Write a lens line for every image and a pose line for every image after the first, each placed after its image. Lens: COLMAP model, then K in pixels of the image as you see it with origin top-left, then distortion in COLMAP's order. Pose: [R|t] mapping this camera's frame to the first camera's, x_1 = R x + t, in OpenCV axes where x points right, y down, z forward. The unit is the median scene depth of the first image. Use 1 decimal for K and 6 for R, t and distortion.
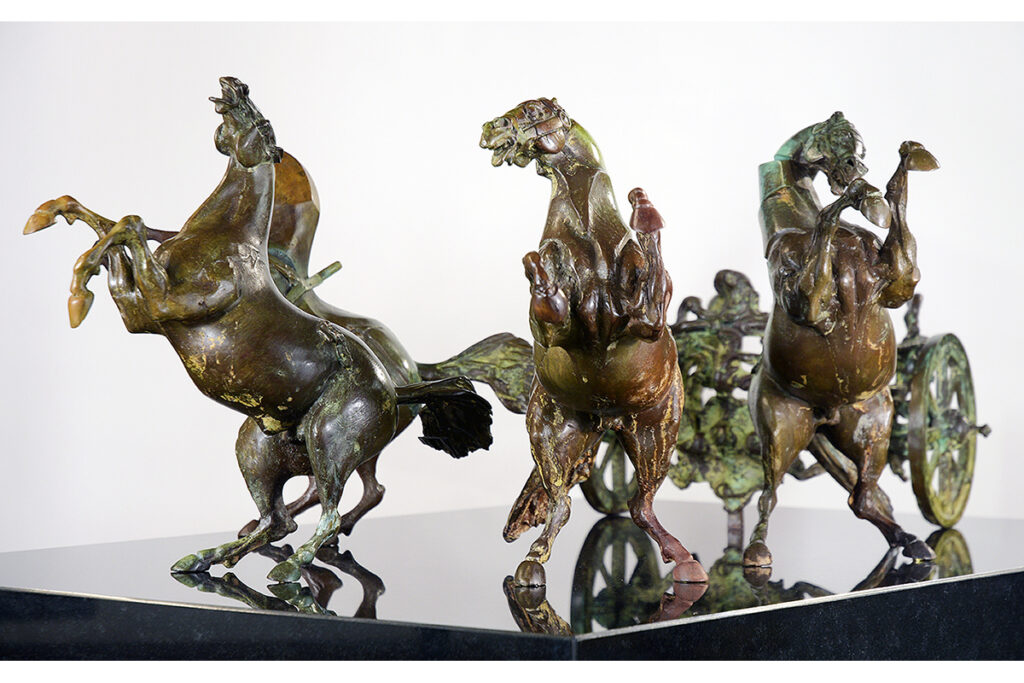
lens RADIAL K [[3198.9, 0, 515.7], [0, 3198.9, 345.3], [0, 0, 1]] dist [-0.229975, 0.000000]
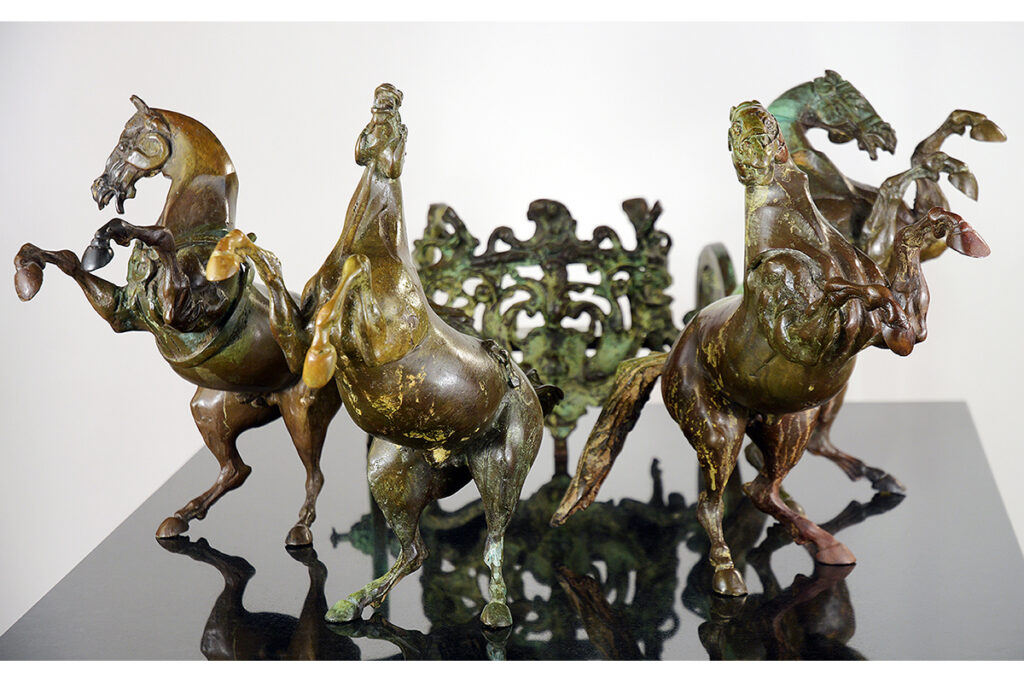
lens RADIAL K [[2911.0, 0, 515.7], [0, 2911.0, 340.4], [0, 0, 1]] dist [-0.113918, 0.000000]
pose [[0.846646, -0.102195, 0.522251, -0.489825], [0.035708, 0.990085, 0.135853, -0.120921], [-0.530957, -0.096371, 0.841901, 0.273643]]
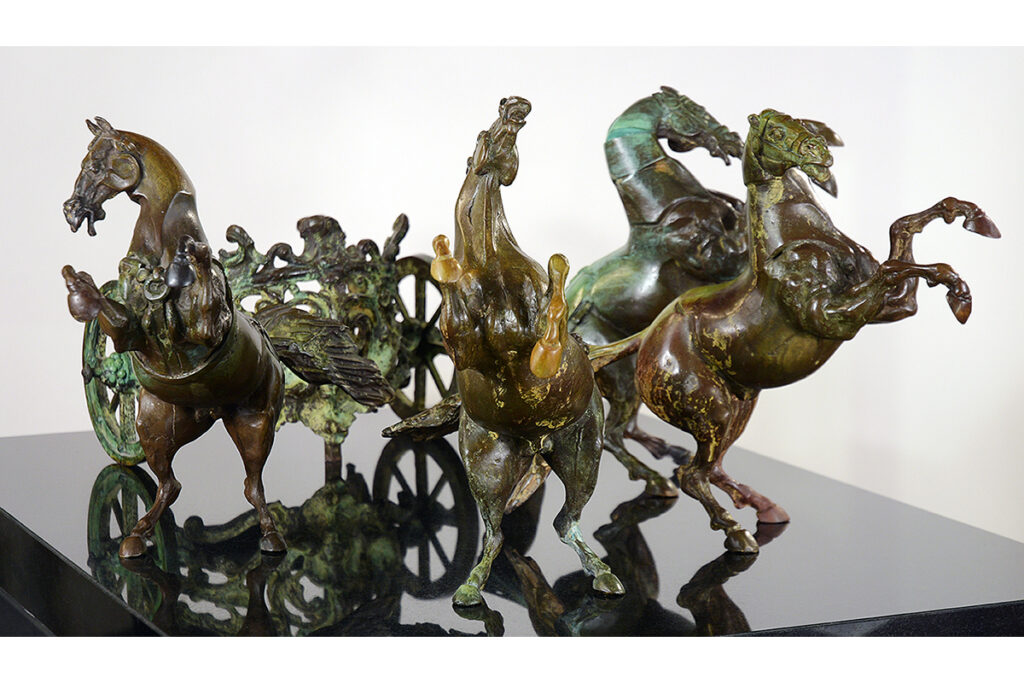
lens RADIAL K [[2982.7, 0, 513.0], [0, 2982.7, 343.1], [0, 0, 1]] dist [-0.189678, 0.000000]
pose [[0.487768, -0.127895, 0.863554, -0.870450], [0.024331, 0.990817, 0.133000, -0.128464], [-0.872634, -0.043862, 0.486401, 0.547312]]
